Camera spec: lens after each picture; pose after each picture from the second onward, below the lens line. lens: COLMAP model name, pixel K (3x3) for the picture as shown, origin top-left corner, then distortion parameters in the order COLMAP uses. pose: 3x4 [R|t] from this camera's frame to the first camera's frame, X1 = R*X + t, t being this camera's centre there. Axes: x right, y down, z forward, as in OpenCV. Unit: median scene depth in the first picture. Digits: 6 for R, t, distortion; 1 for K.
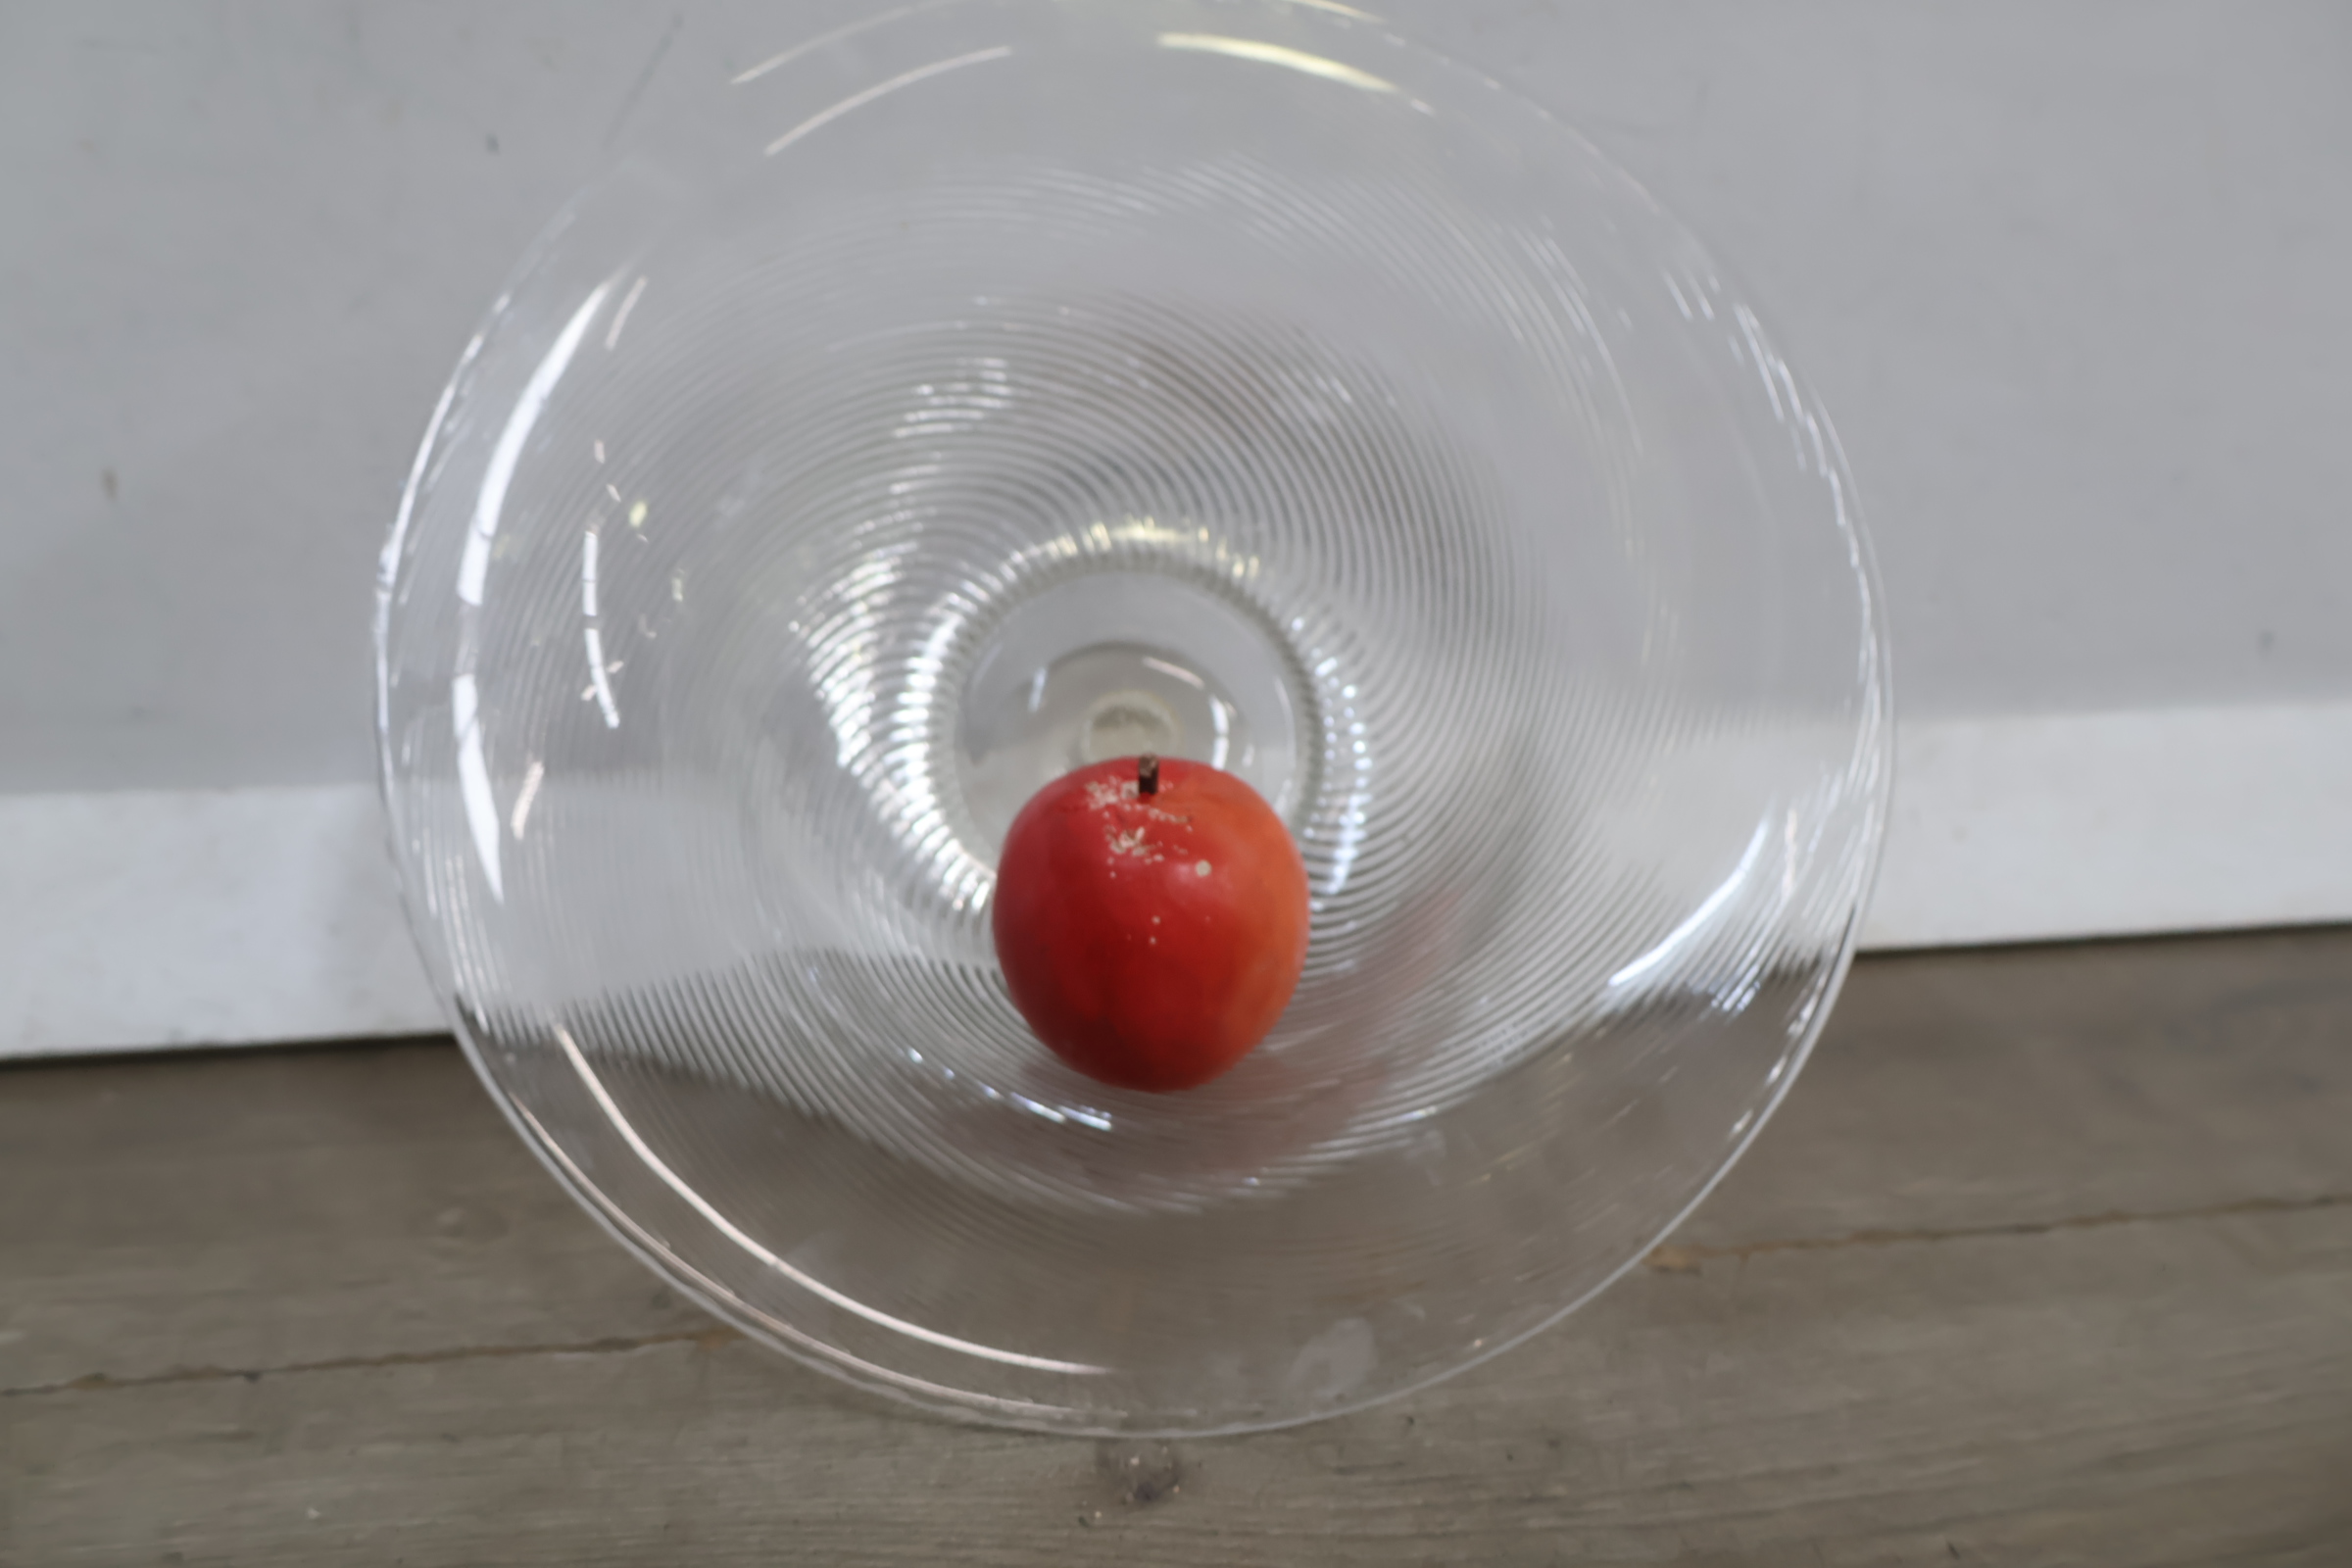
lens RADIAL K [[2078.9, 0, 1128.4], [0, 2078.9, 744.1], [0, 0, 1]] dist [0.015324, -0.013300]
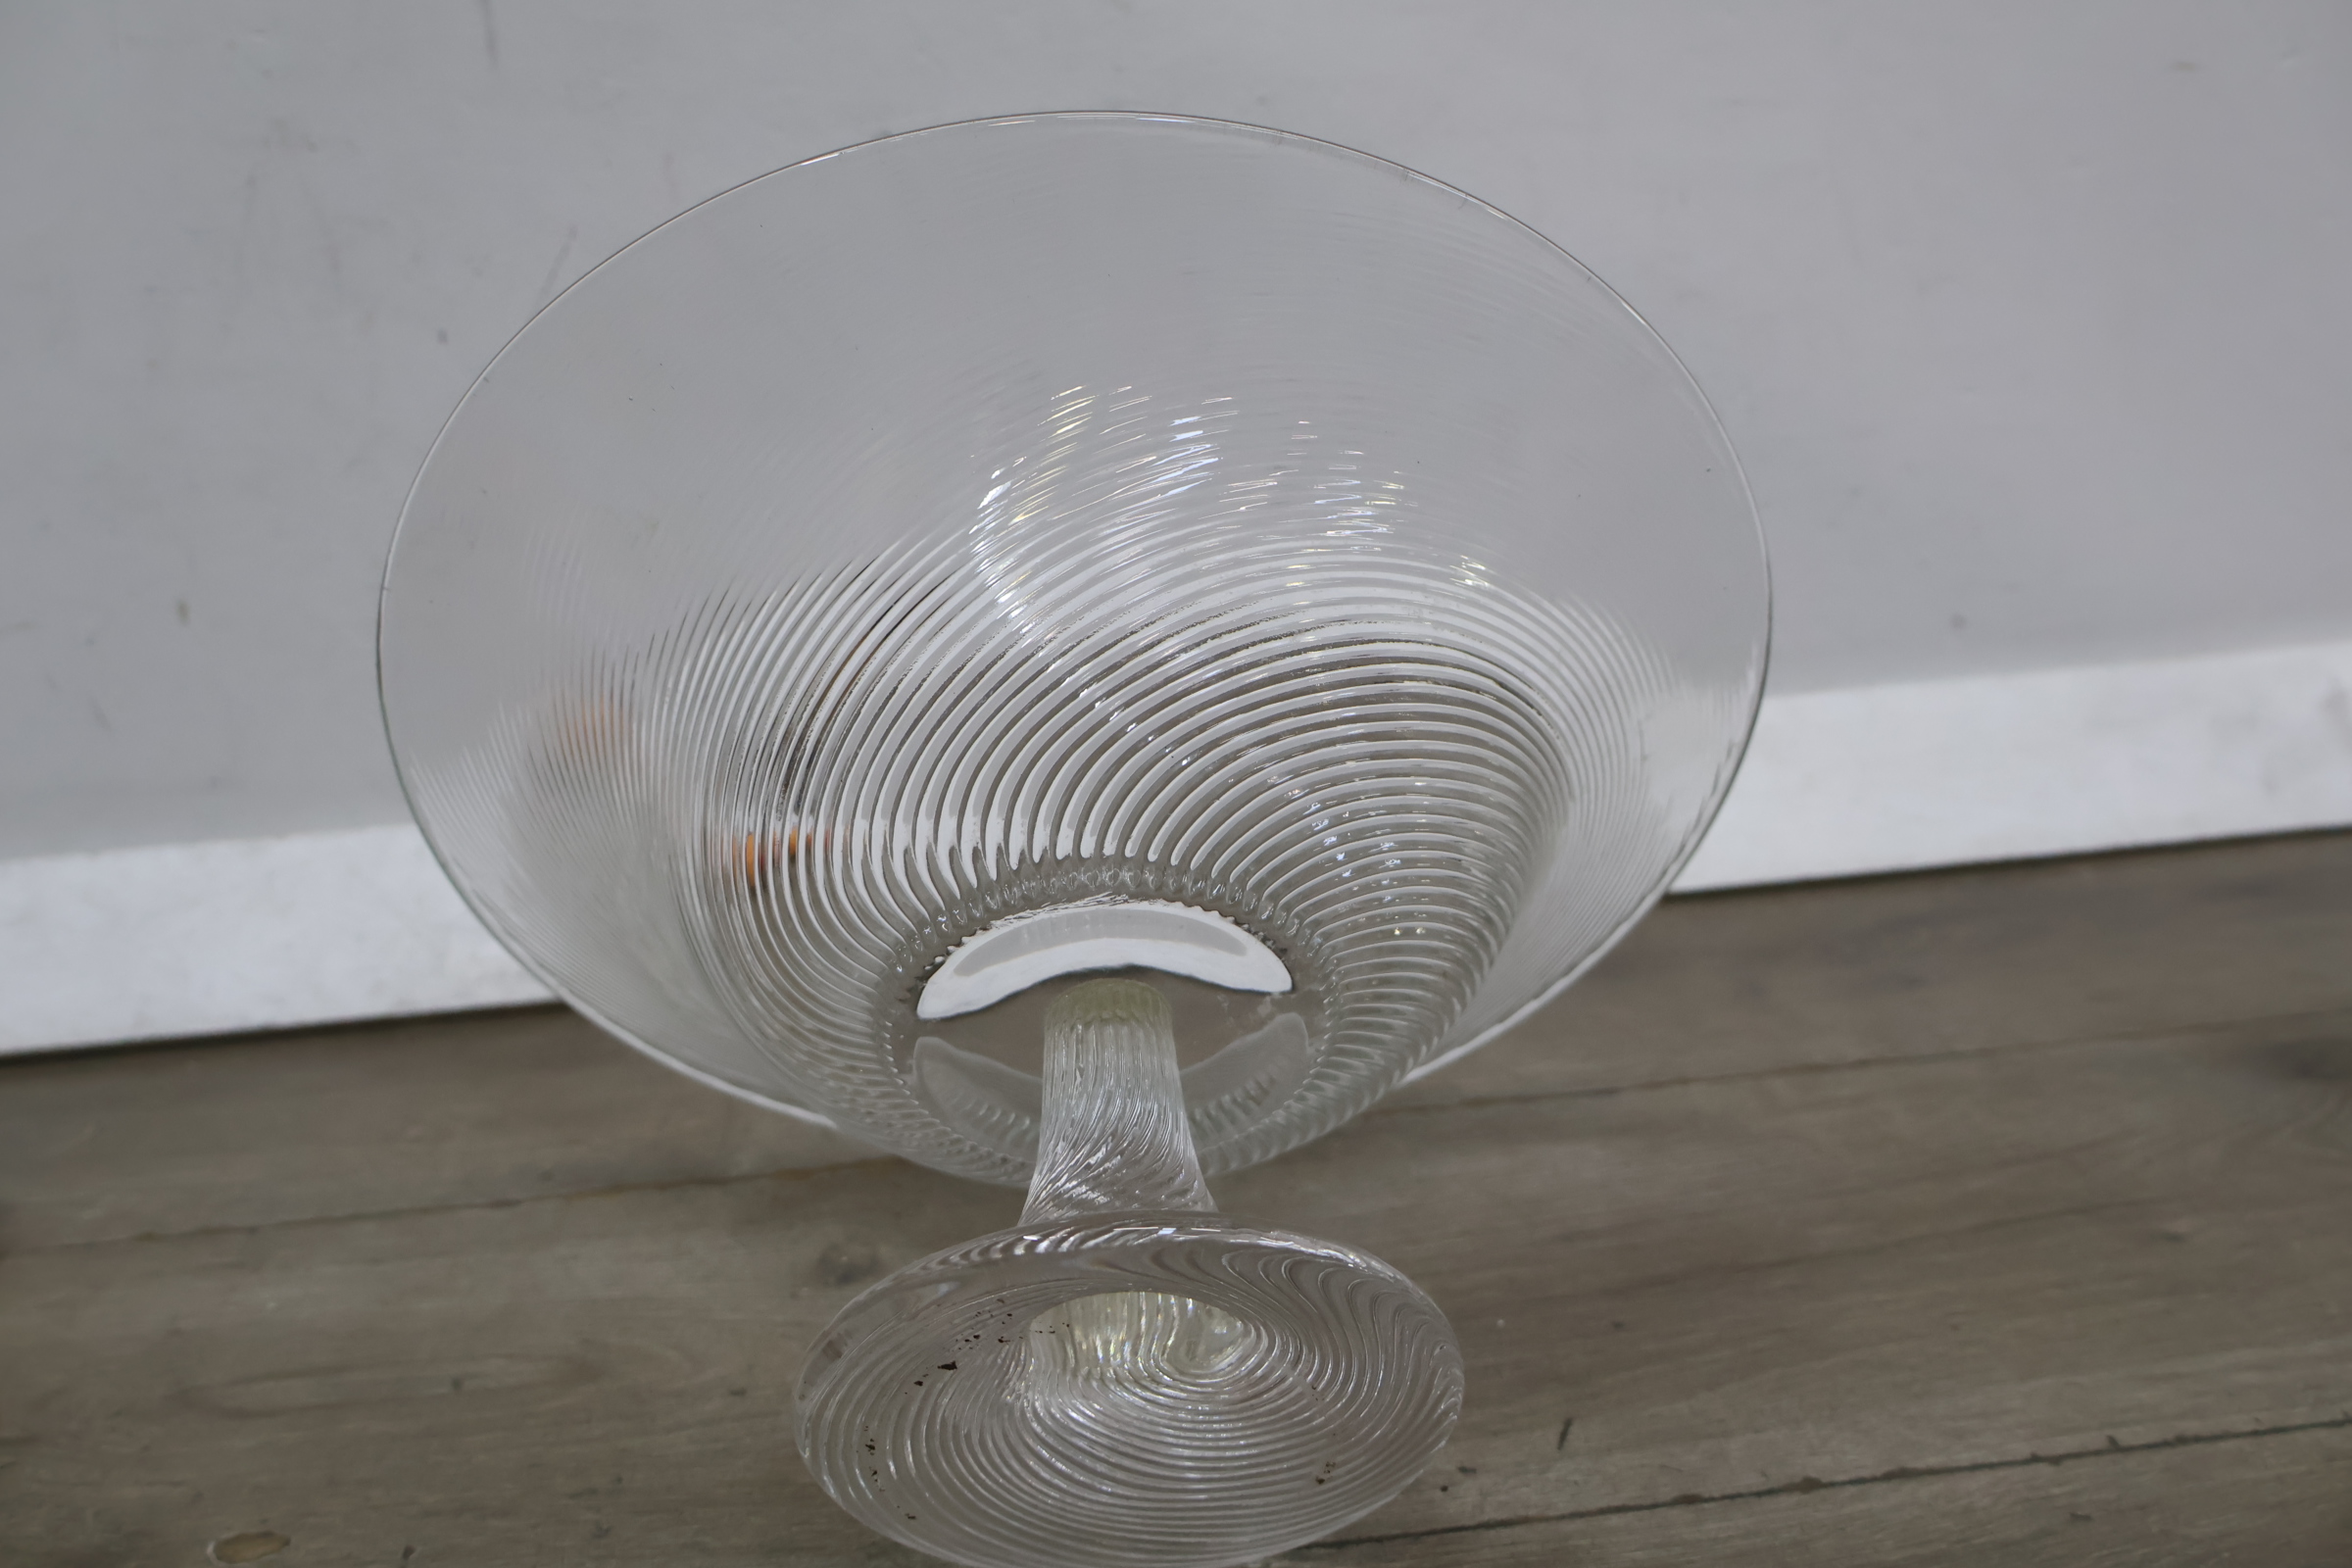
lens RADIAL K [[2078.9, 0, 1128.4], [0, 2078.9, 744.1], [0, 0, 1]] dist [0.015324, -0.013300]
pose [[0.992020, -0.060032, -0.110875, 0.287028], [0.055804, 0.997606, -0.040854, 0.054802], [0.113062, 0.034341, 0.992994, -0.287174]]
